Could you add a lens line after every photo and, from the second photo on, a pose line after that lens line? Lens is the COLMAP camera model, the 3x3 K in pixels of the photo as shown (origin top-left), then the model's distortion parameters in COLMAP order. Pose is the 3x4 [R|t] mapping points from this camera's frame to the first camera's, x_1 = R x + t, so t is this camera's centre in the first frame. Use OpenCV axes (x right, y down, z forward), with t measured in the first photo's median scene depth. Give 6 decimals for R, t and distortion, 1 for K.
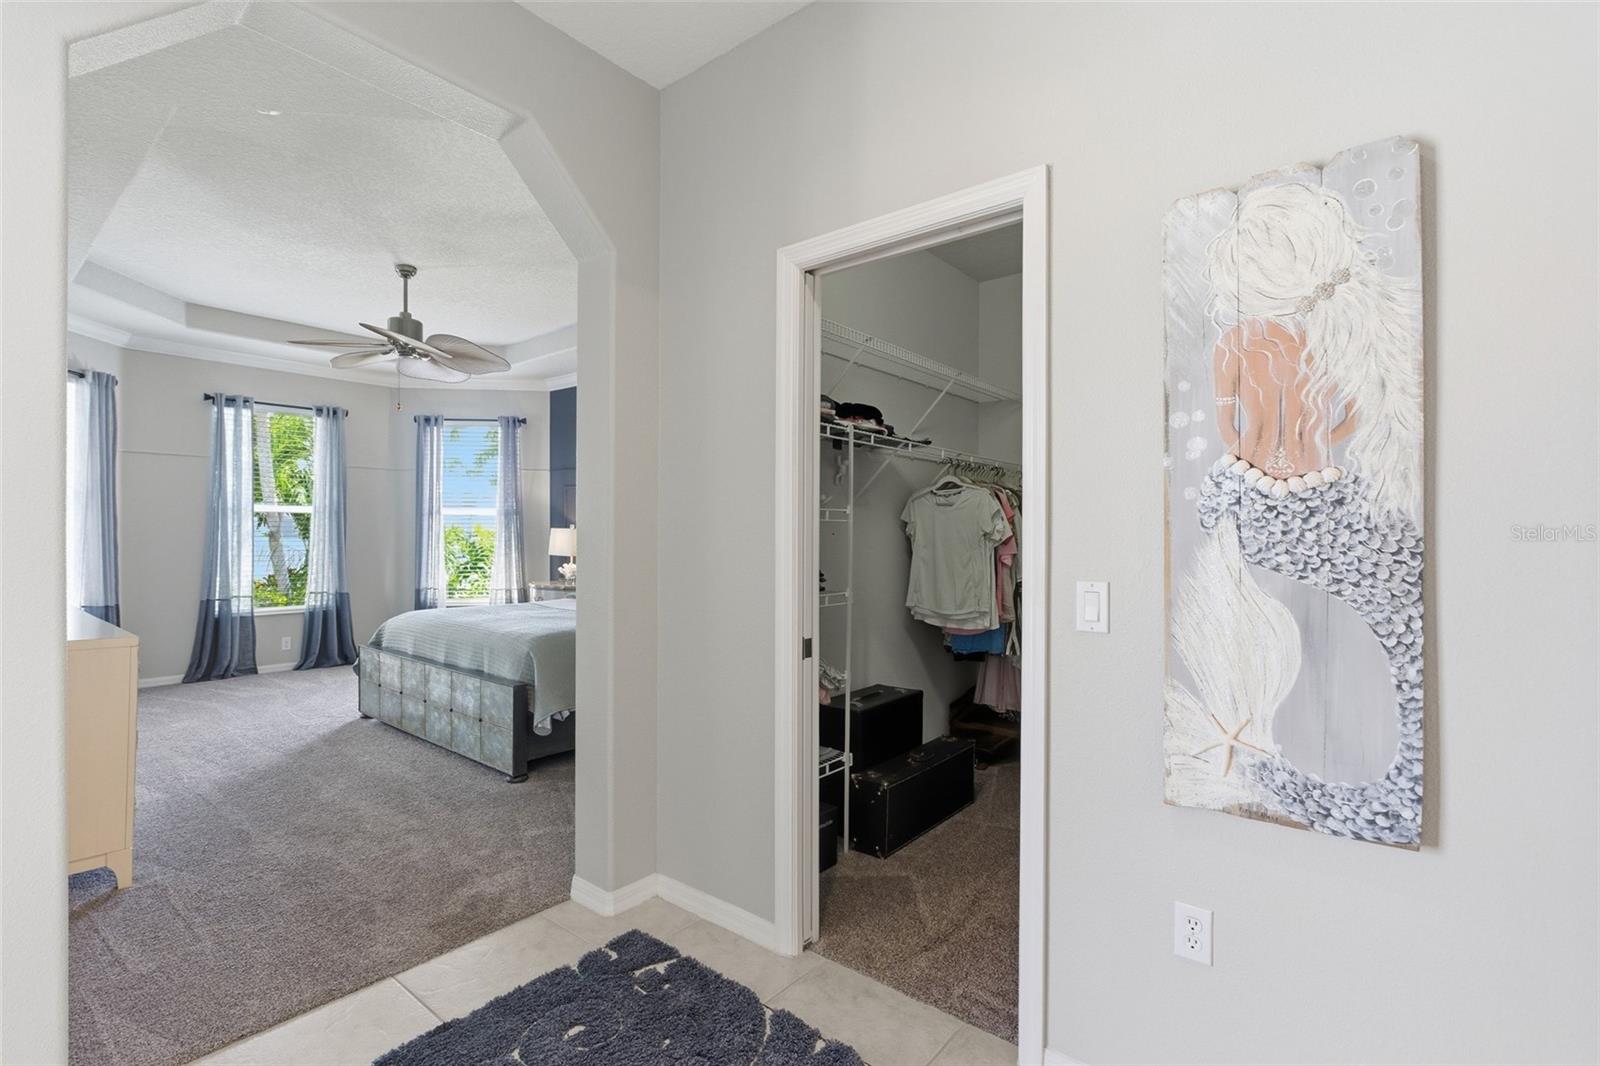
lens RADIAL K [[735.6, 0, 800.0], [0, 735.6, 533.0], [0, 0, 1]] dist [0.003166, 0.000782]
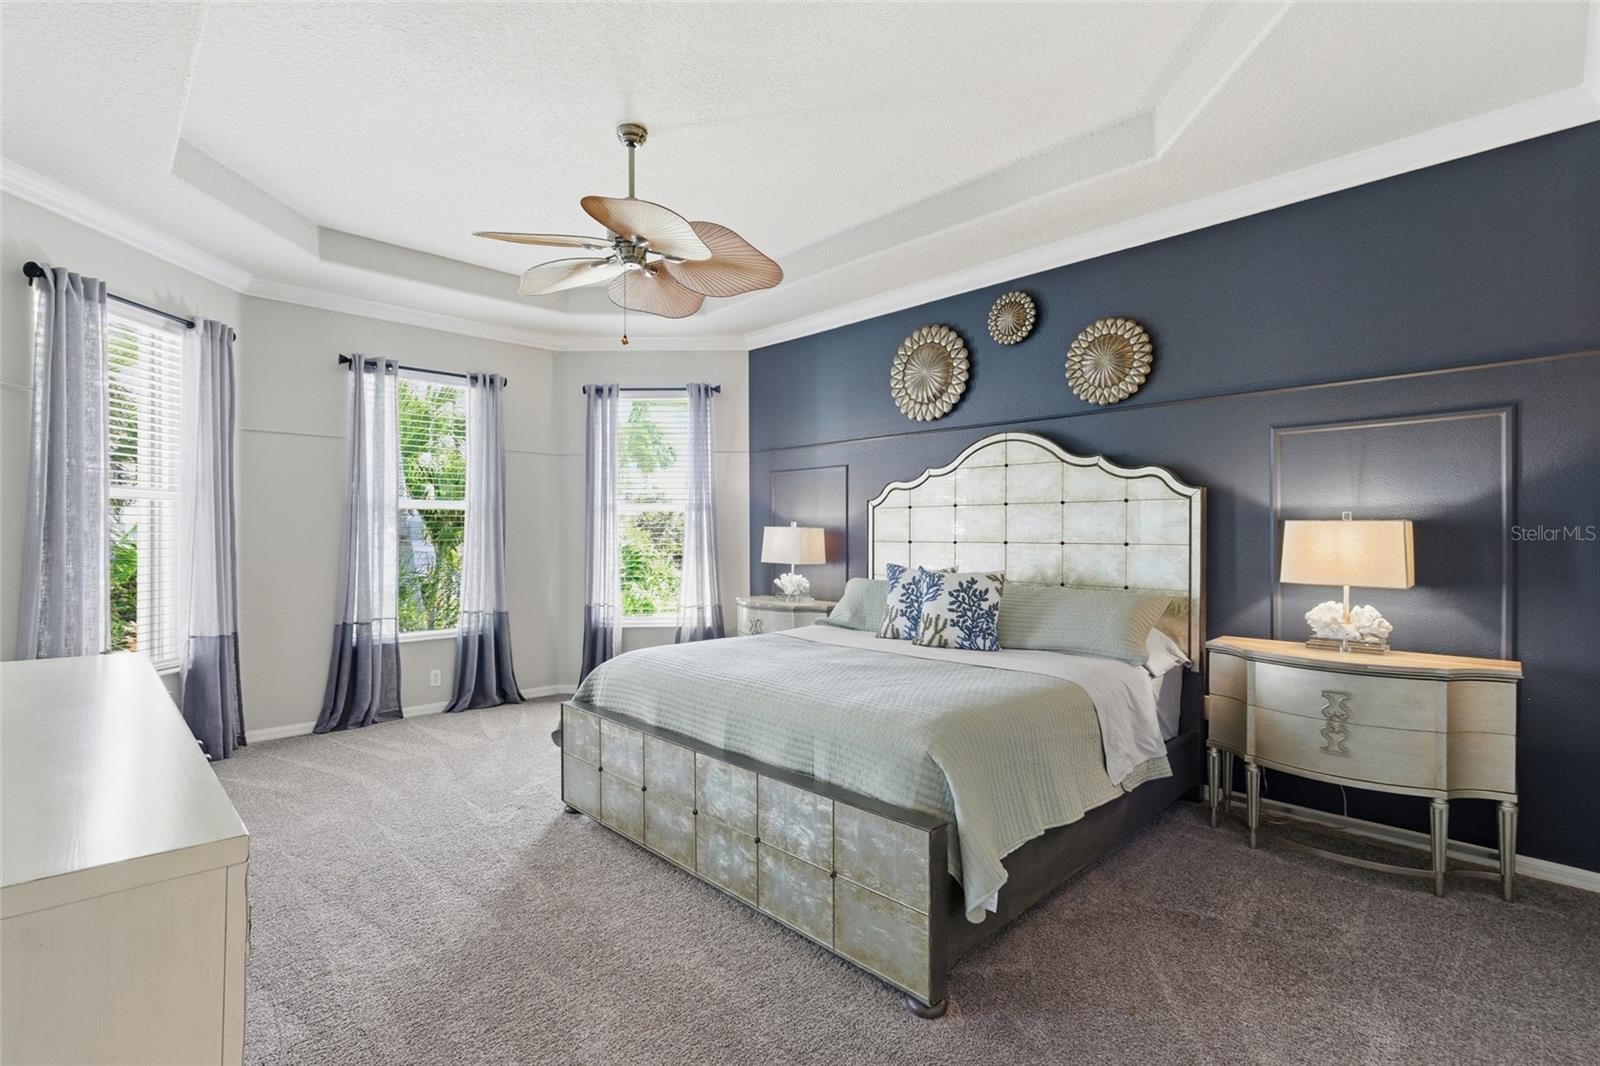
lens RADIAL K [[733.1, 0, 804.8], [0, 733.1, 526.0], [0, 0, 1]] dist [-0.013403, 0.007651]
pose [[0.995519, -0.008903, -0.094146, -0.258341], [0.007952, 0.999913, -0.010478, 0.000858], [0.094231, 0.009682, 0.995503, 0.293667]]
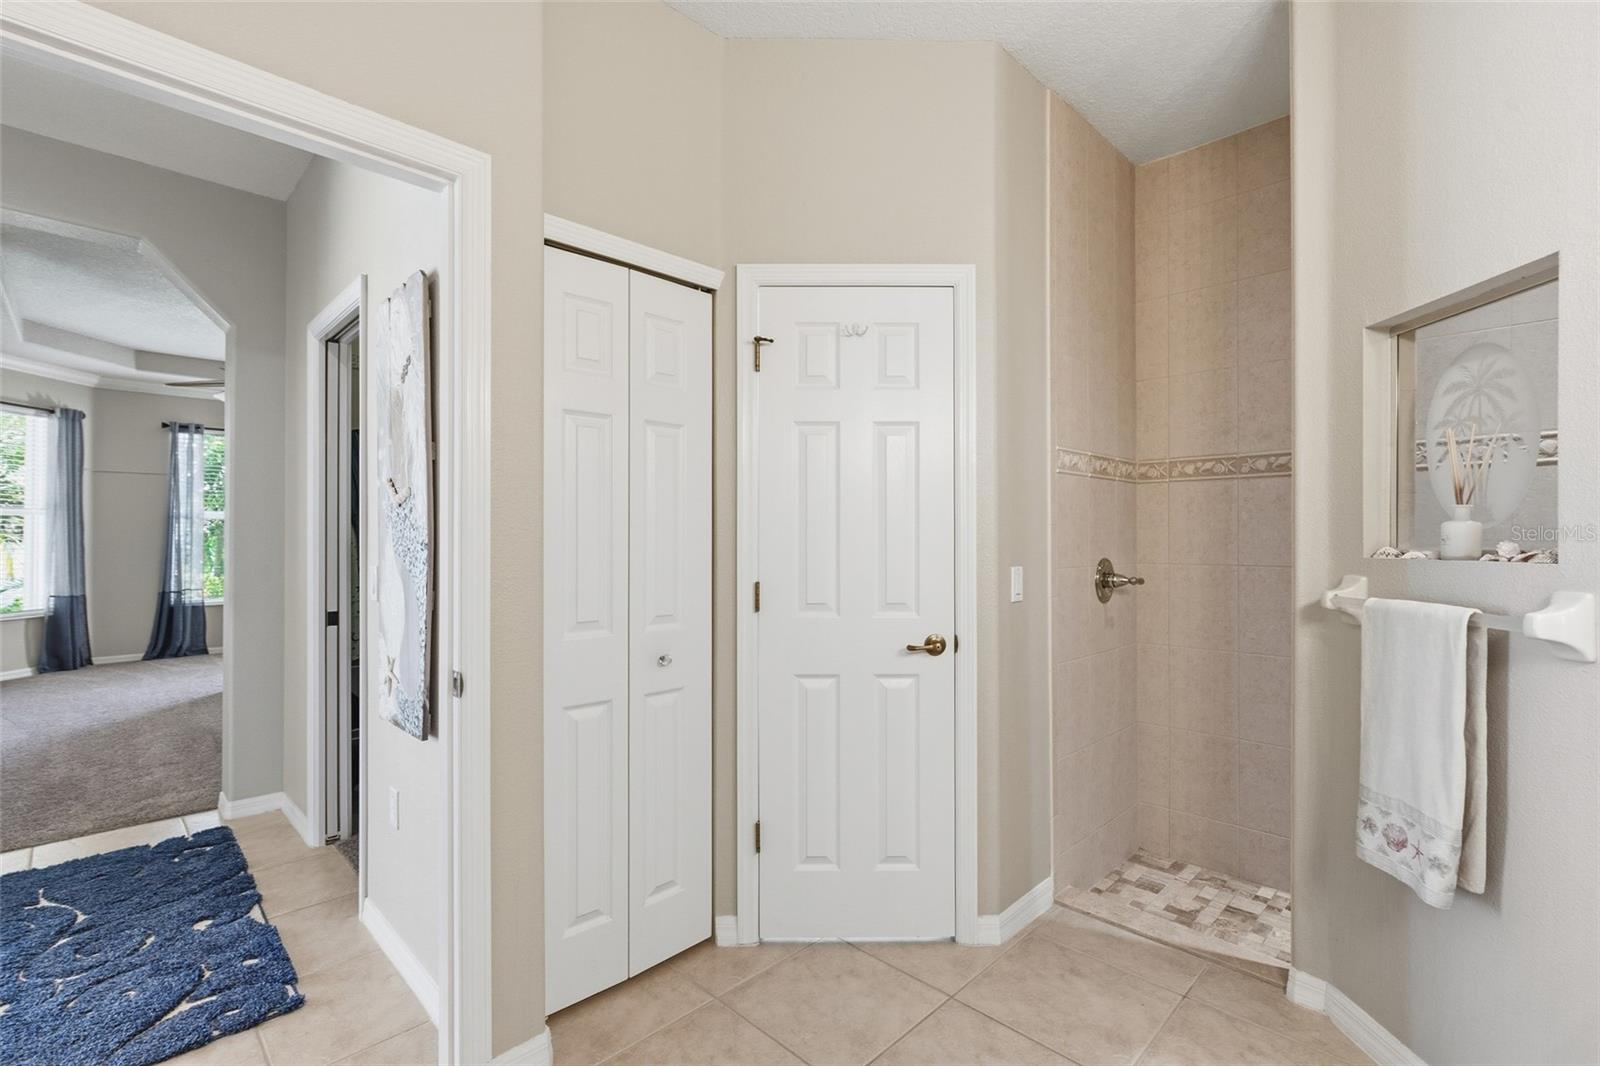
lens RADIAL K [[733.1, 0, 804.8], [0, 733.1, 526.0], [0, 0, 1]] dist [-0.013403, 0.007651]
pose [[0.994947, -0.007450, -0.100120, 0.373226], [0.006275, 0.999908, -0.012050, 0.003261], [0.100201, 0.011361, 0.994902, -0.089976]]
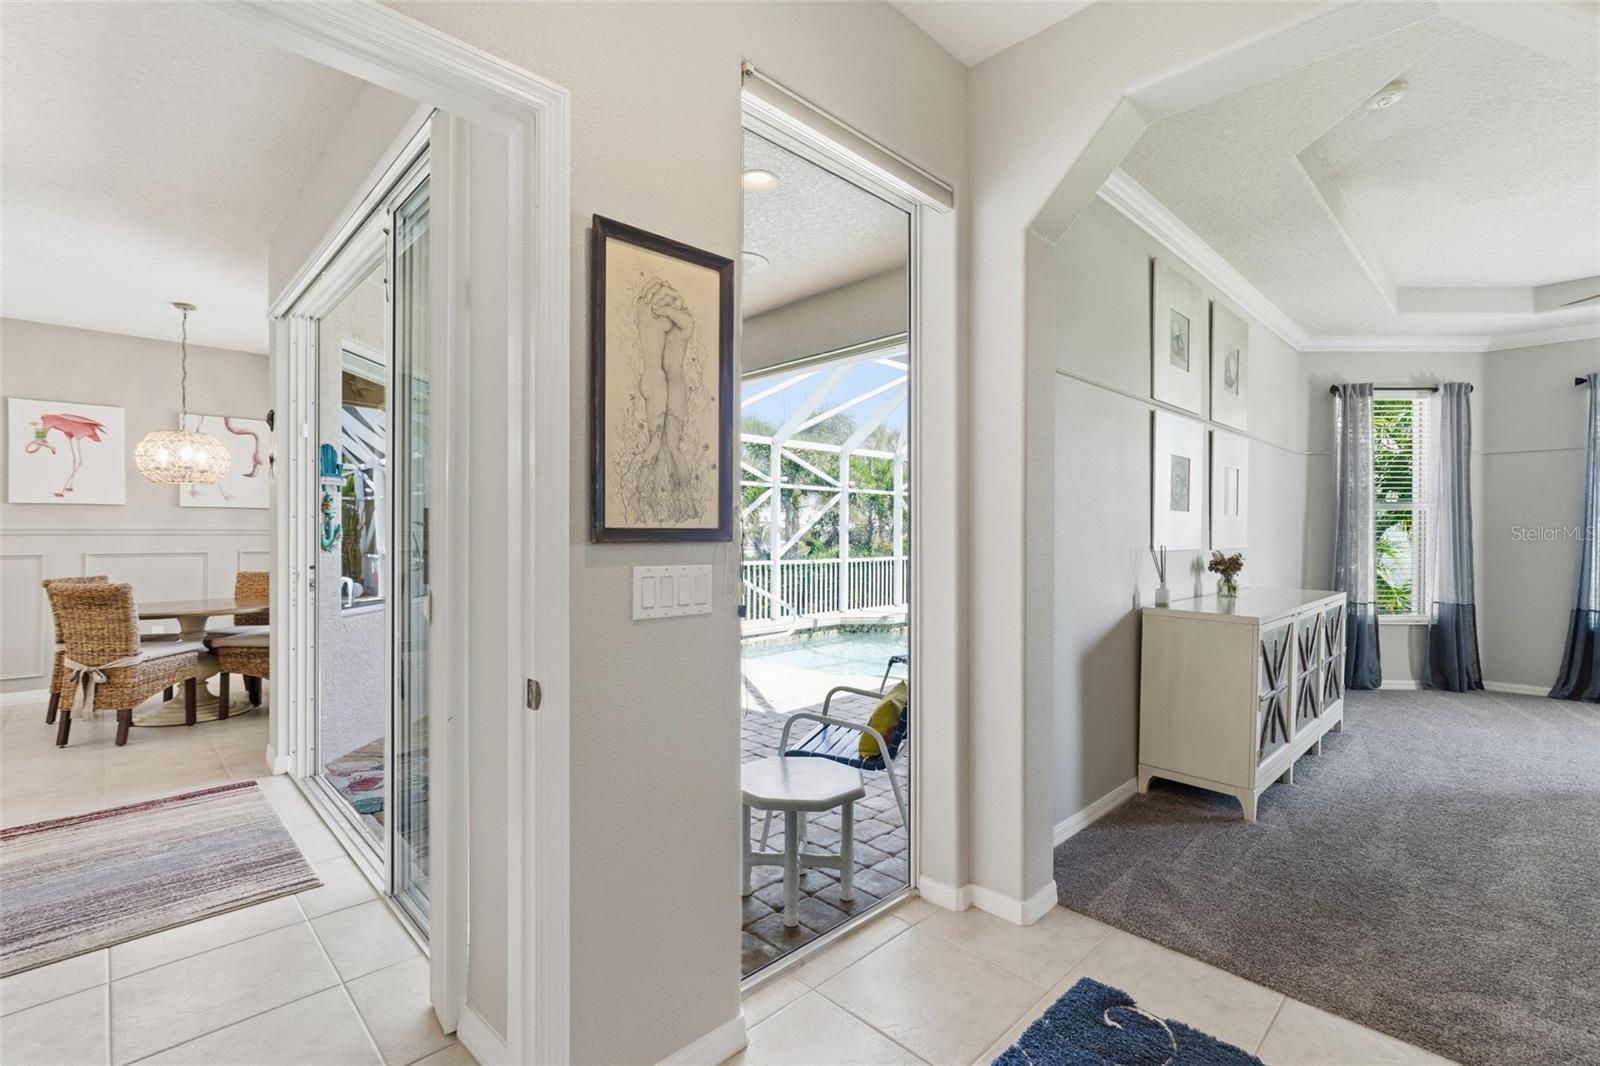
lens RADIAL K [[714.3, 0, 807.9], [0, 714.3, 536.8], [0, 0, 1]] dist [-0.001582, 0.000027]
pose [[-0.101709, 0.000187, -0.994814, 0.147610], [-0.000643, 1.000000, 0.000253, 0.003188], [0.994814, 0.000666, -0.101708, 0.166346]]
